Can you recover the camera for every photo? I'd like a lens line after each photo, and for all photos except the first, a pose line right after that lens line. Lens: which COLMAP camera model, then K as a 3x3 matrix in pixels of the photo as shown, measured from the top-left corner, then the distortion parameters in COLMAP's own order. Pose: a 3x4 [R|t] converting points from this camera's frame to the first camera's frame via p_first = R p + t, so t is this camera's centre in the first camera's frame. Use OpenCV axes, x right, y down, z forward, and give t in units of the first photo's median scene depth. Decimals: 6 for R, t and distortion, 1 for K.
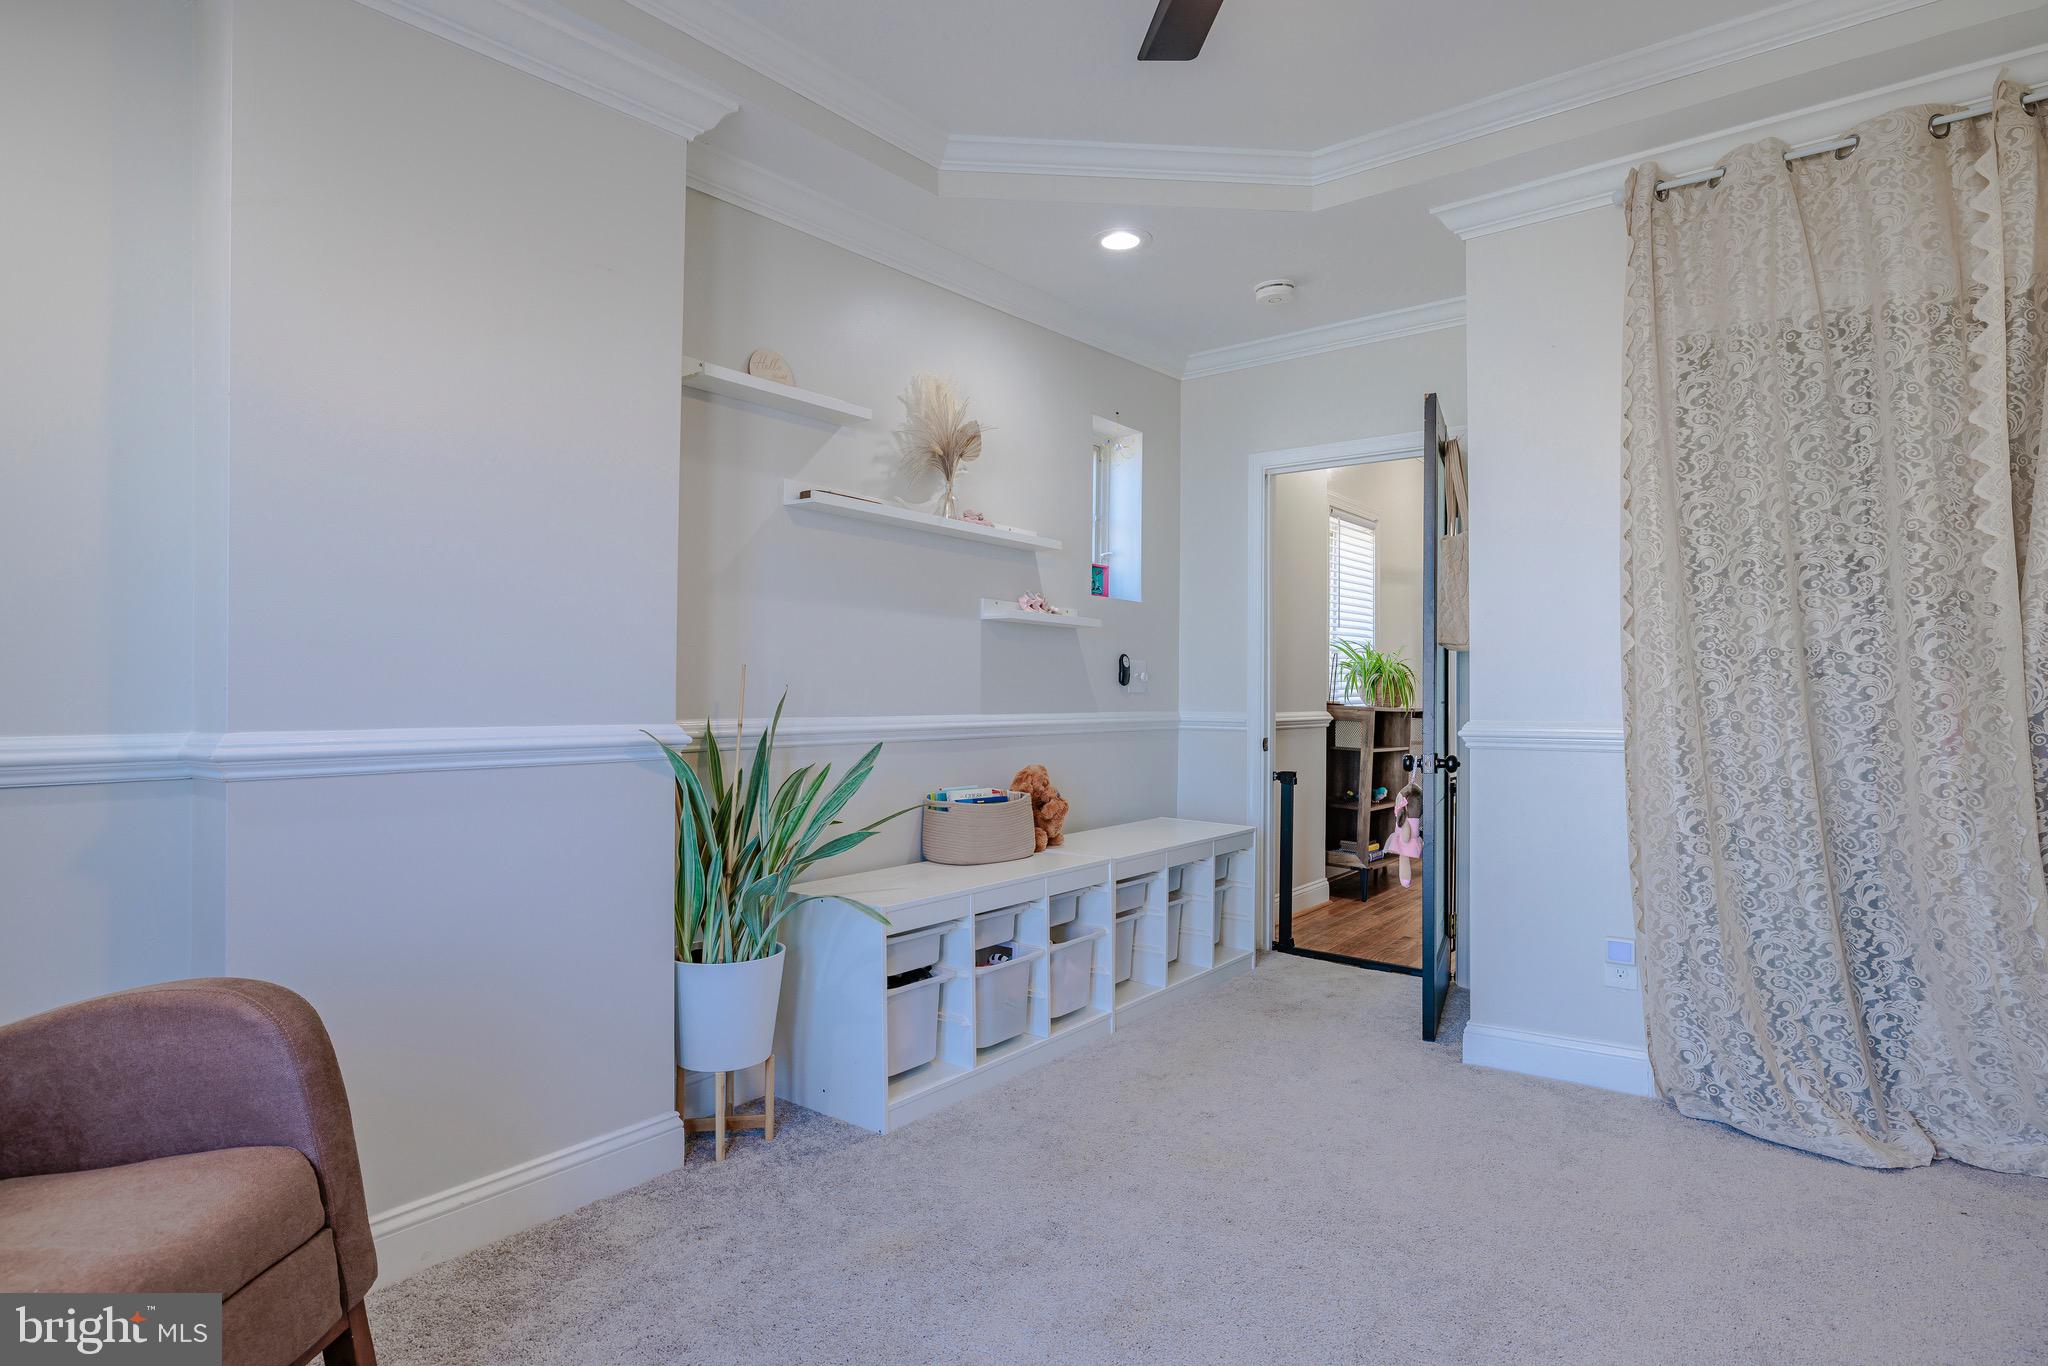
lens RADIAL K [[1074.8, 0, 1006.1], [0, 1074.8, 697.8], [0, 0, 1]] dist [-0.010906, 0.003391]
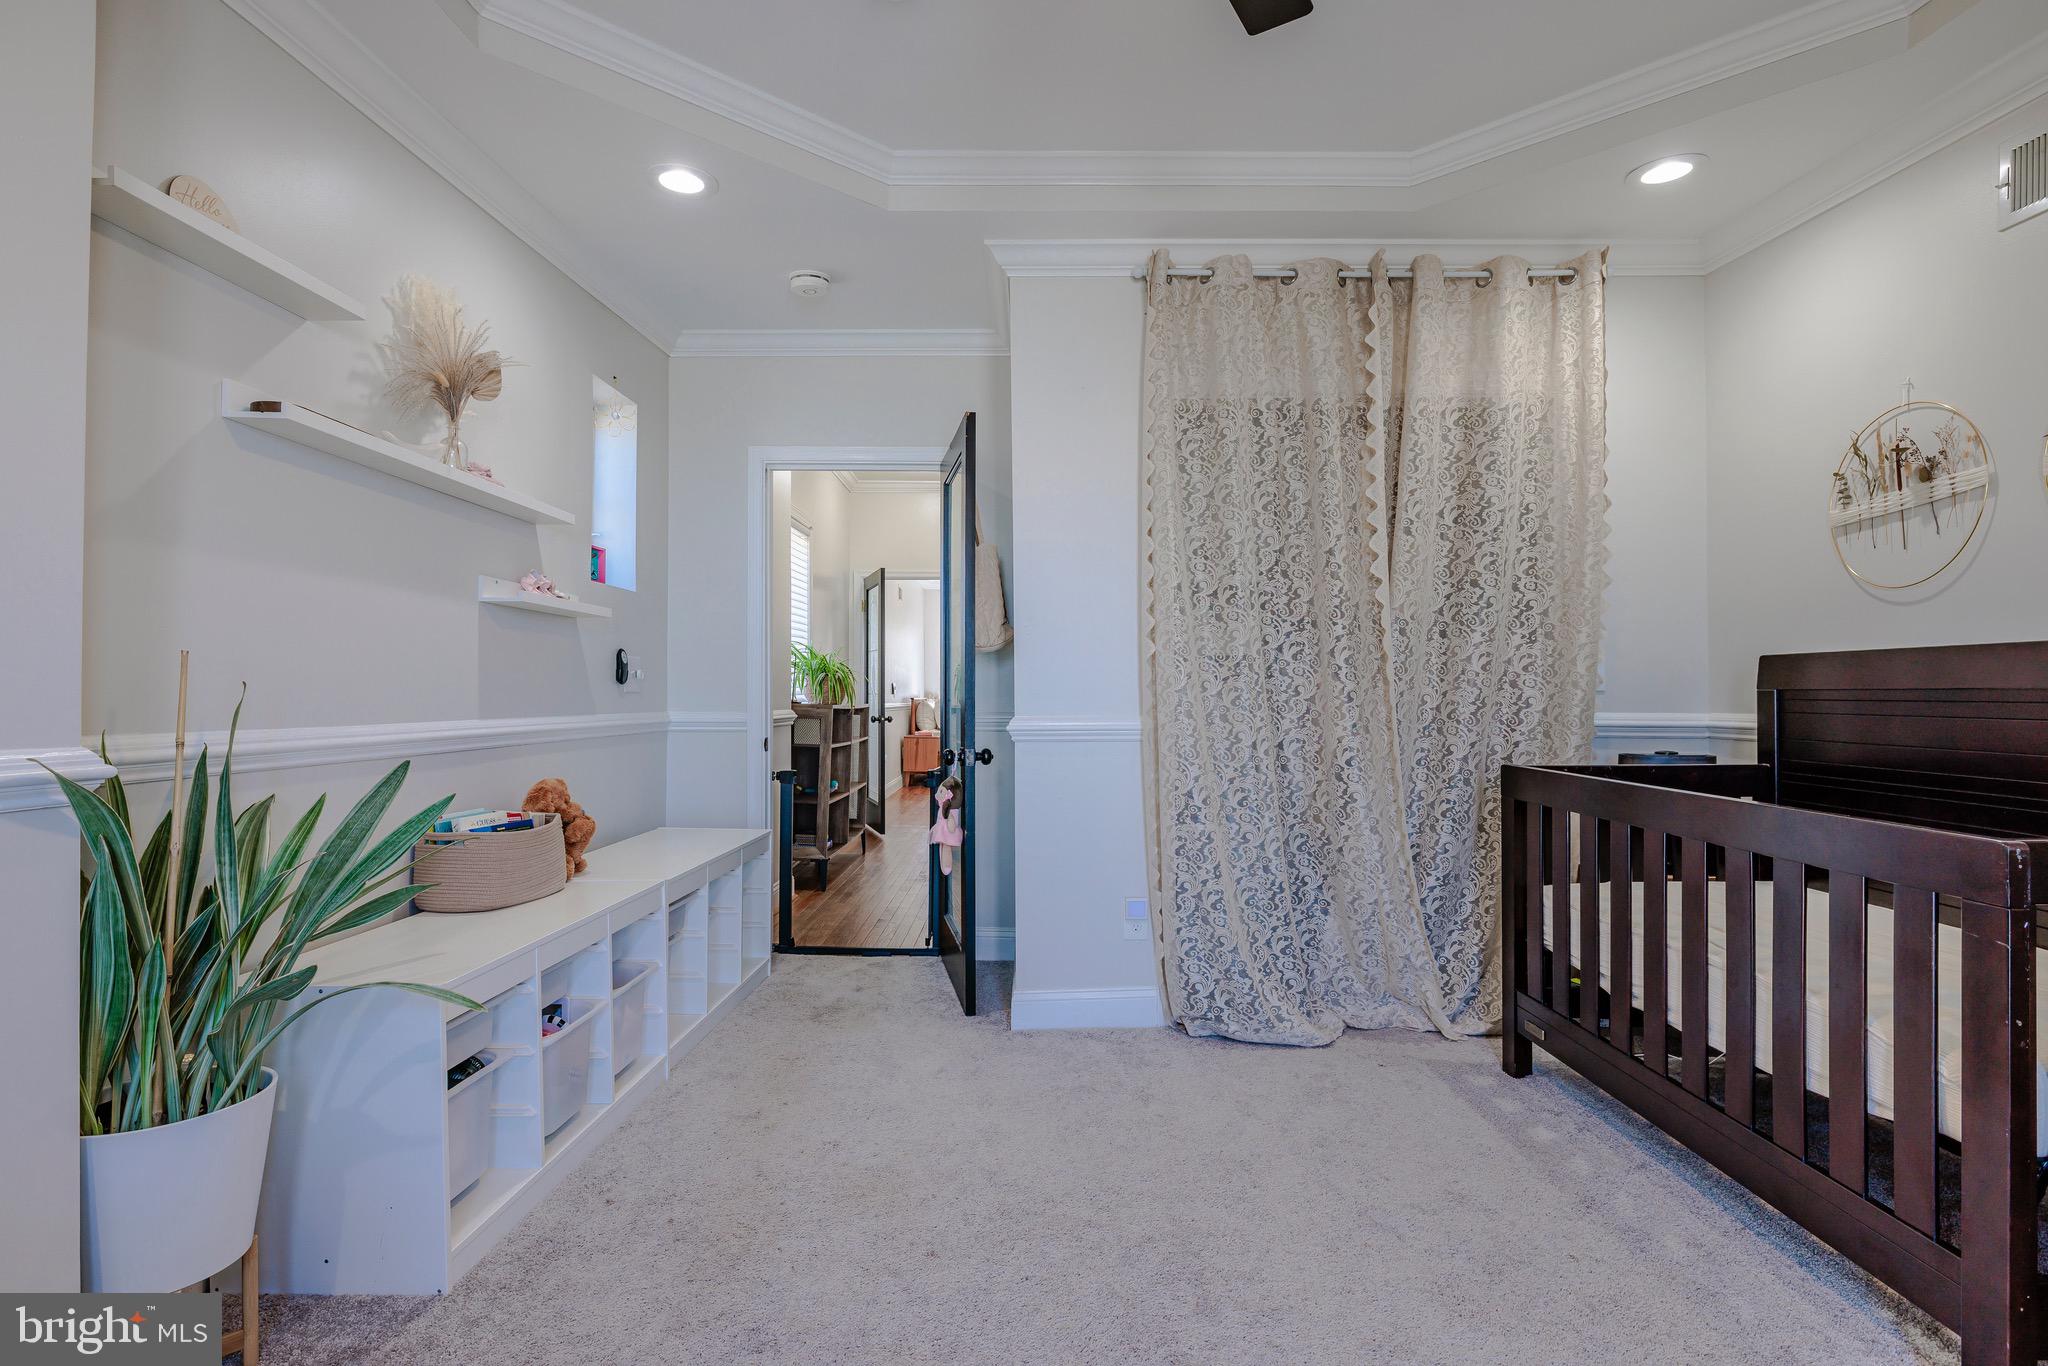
lens RADIAL K [[1007.9, 0, 1045.9], [0, 1007.9, 694.1], [0, 0, 1]] dist [-0.005045, -0.002002]
pose [[0.785775, -0.004318, 0.618498, -0.198965], [0.005608, 0.999984, -0.000143, -0.001231], [-0.618487, 0.003581, 0.785787, 0.189048]]
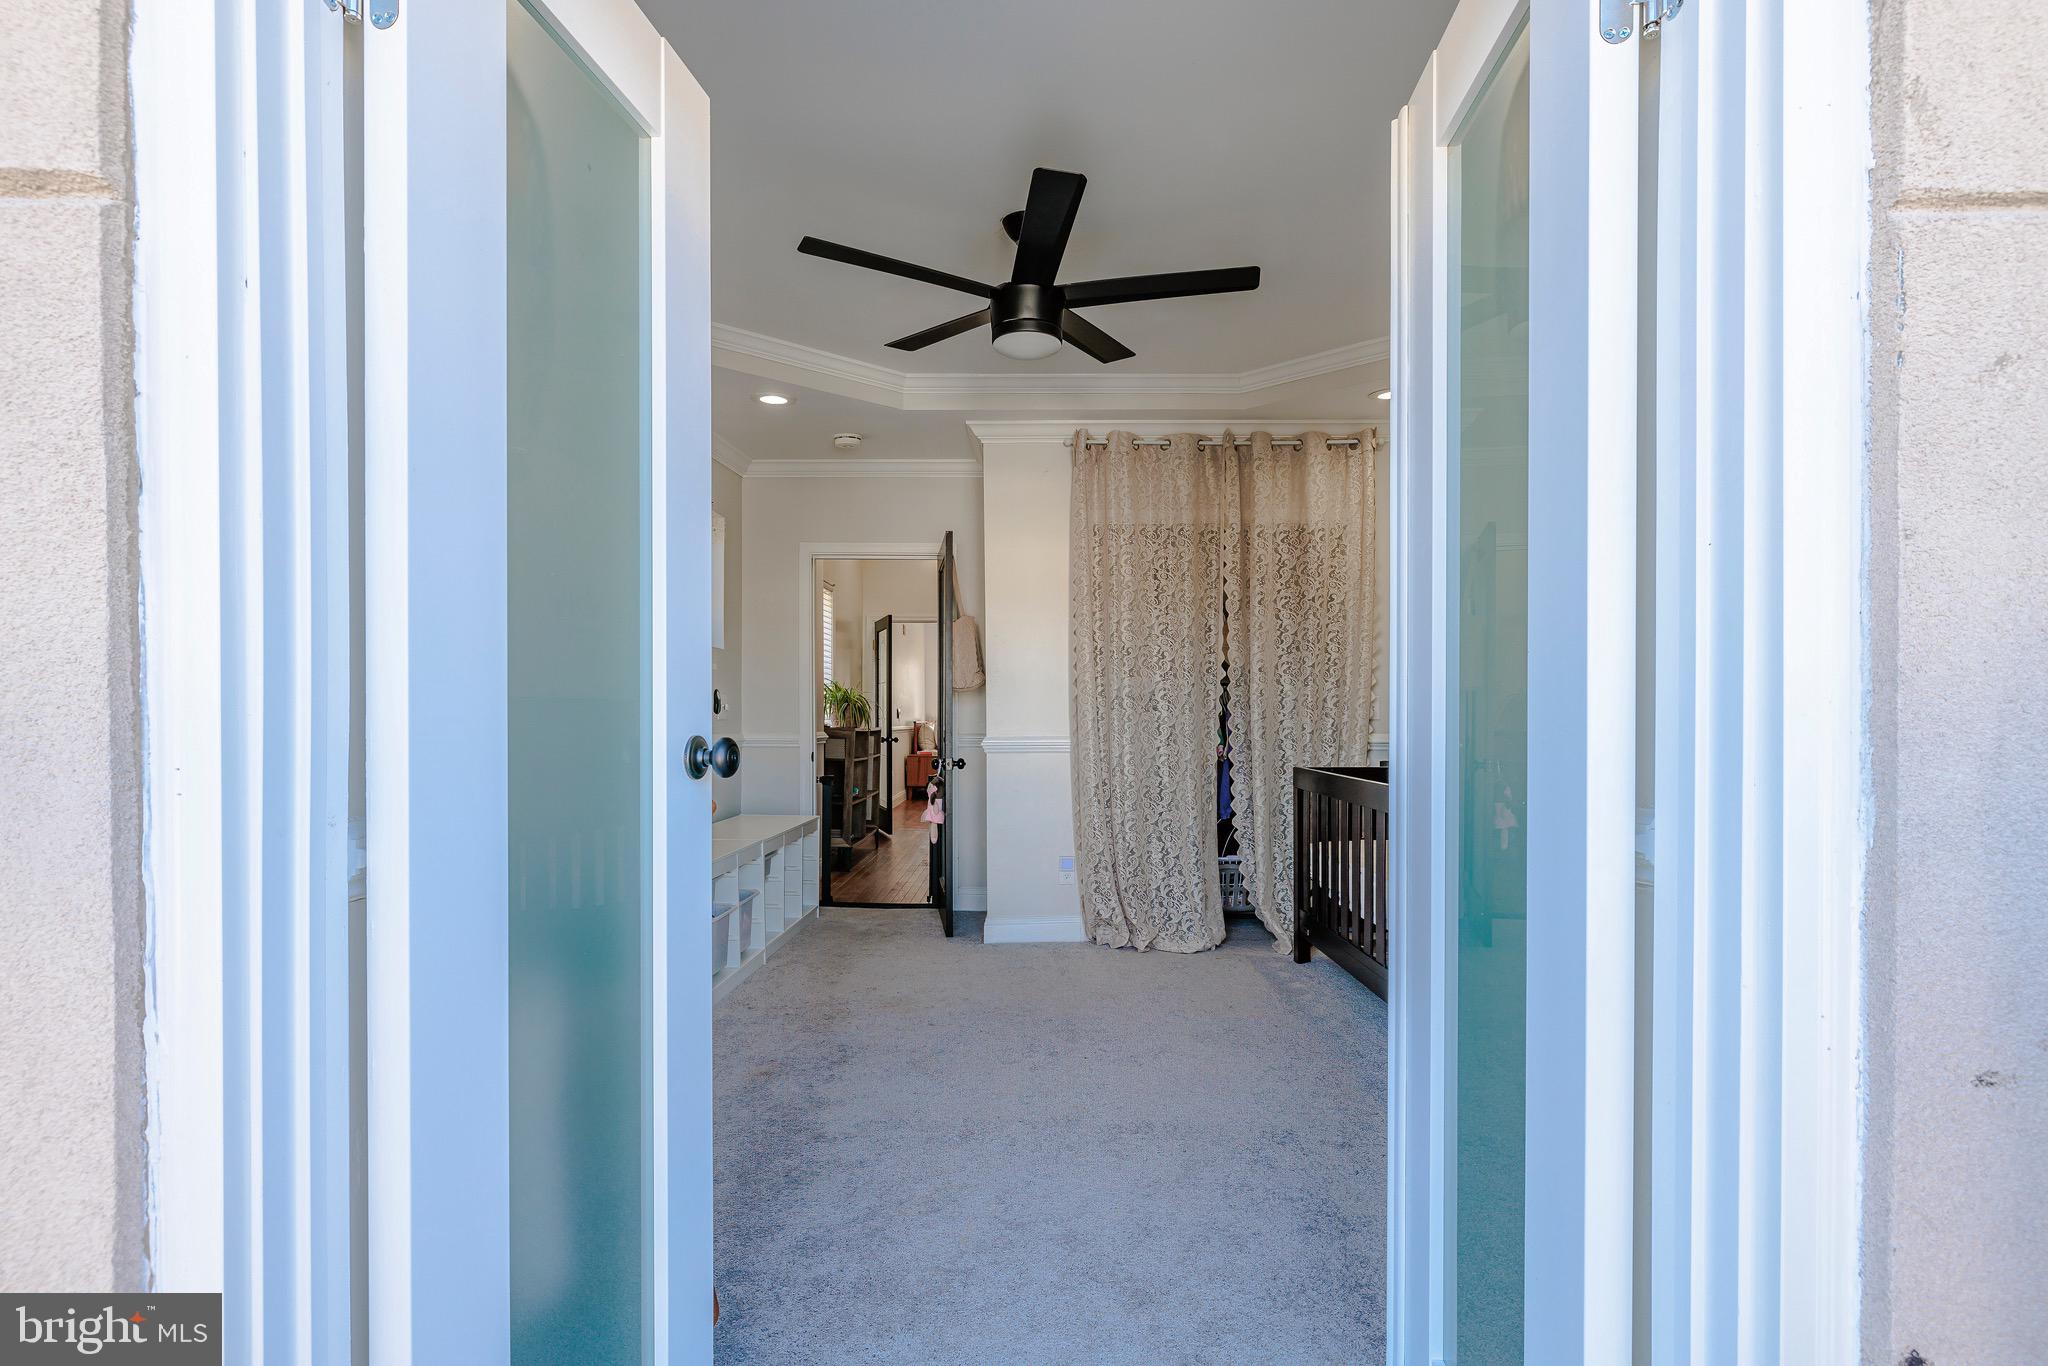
lens RADIAL K [[1007.9, 0, 1055.9], [0, 1007.9, 745.0], [0, 0, 1]] dist [-0.005045, -0.002002]
pose [[0.779733, -0.020353, 0.625782, -0.505071], [0.003660, 0.999603, 0.027950, -0.009233], [-0.626102, -0.019504, 0.779497, -0.308109]]
